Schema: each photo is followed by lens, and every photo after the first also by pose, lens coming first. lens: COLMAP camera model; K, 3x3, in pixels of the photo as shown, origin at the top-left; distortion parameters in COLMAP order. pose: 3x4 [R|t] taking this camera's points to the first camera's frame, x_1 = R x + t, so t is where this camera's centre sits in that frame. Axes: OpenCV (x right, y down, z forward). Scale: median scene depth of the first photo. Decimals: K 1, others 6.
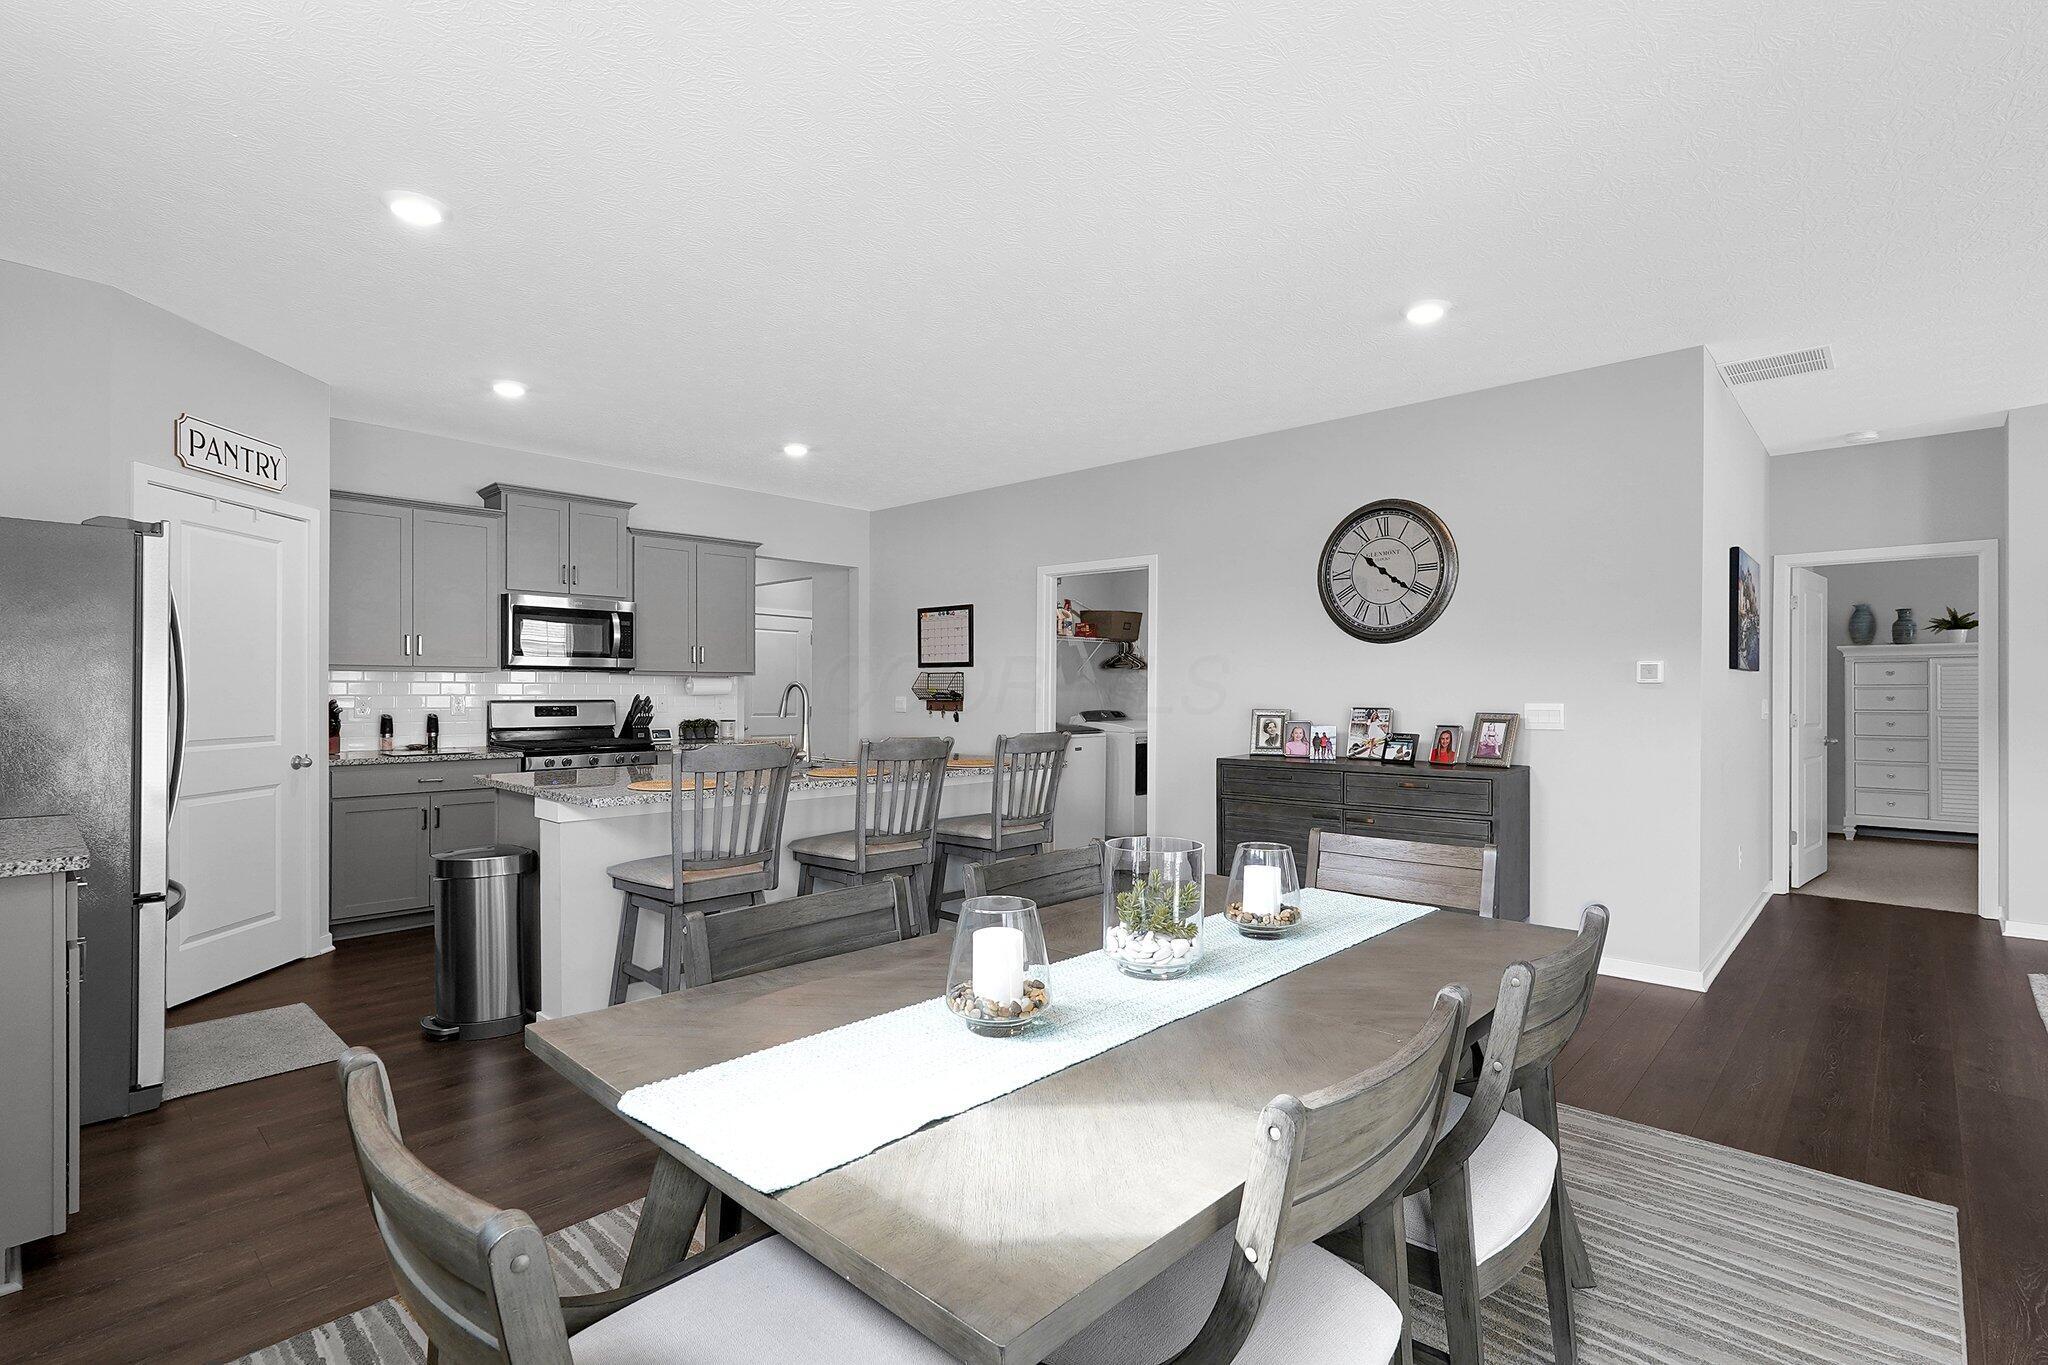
lens RADIAL K [[960.7, 0, 1030.9], [0, 960.7, 683.9], [0, 0, 1]] dist [-0.004300, 0.000218]
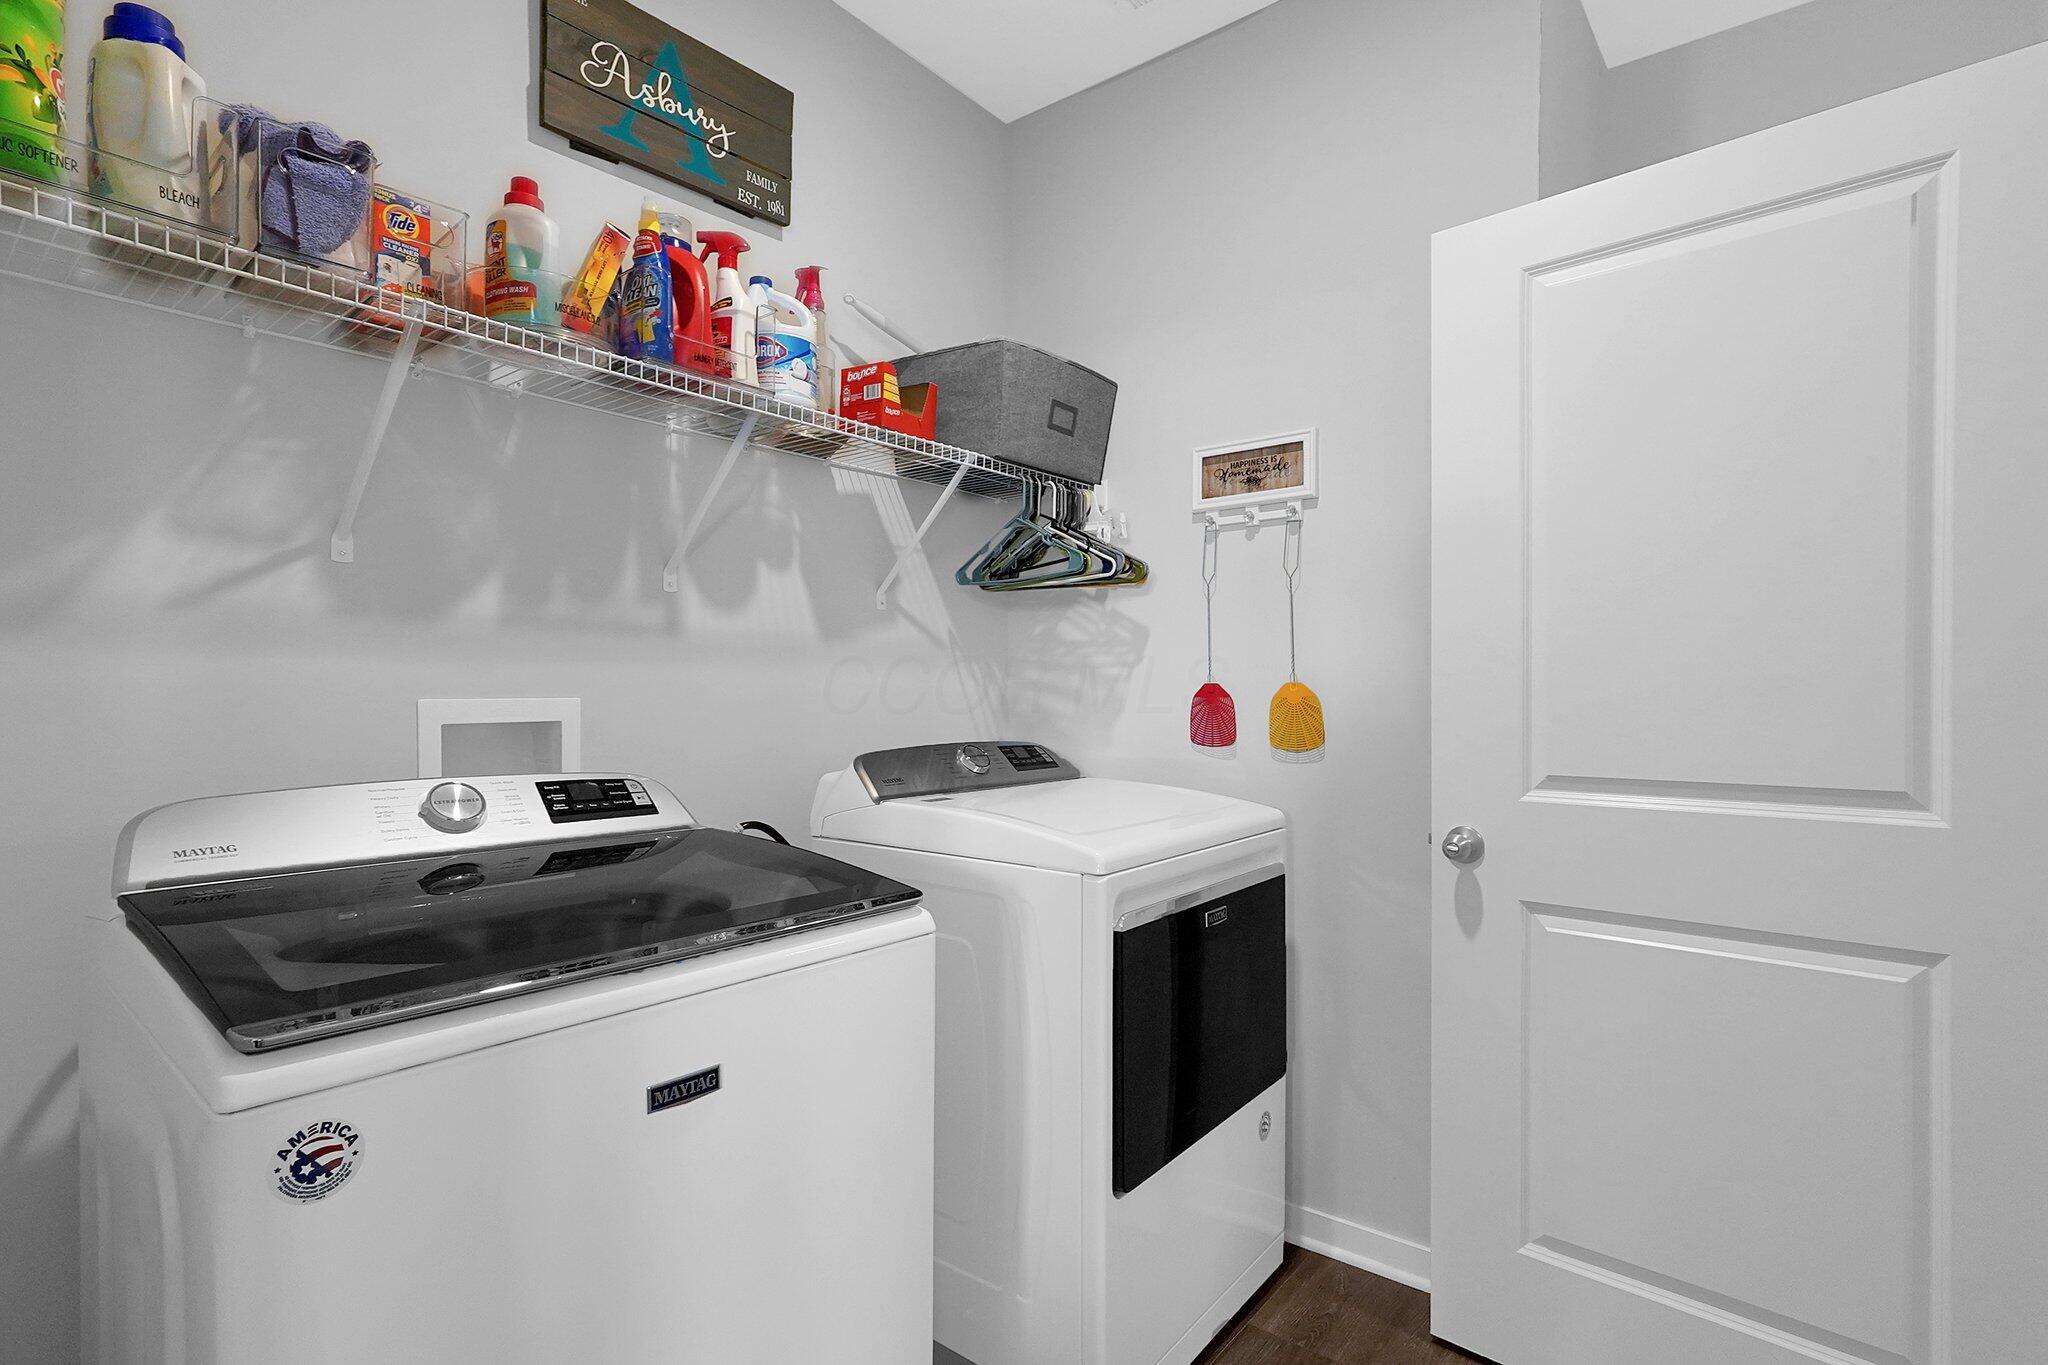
lens RADIAL K [[960.7, 0, 1017.8], [0, 960.7, 685.0], [0, 0, 1]] dist [-0.004300, 0.000218]
pose [[0.997527, 0.001671, 0.070267, 0.069063], [-0.001686, 0.999999, 0.000145, 0.012210], [-0.070267, -0.000263, 0.997528, 0.734856]]
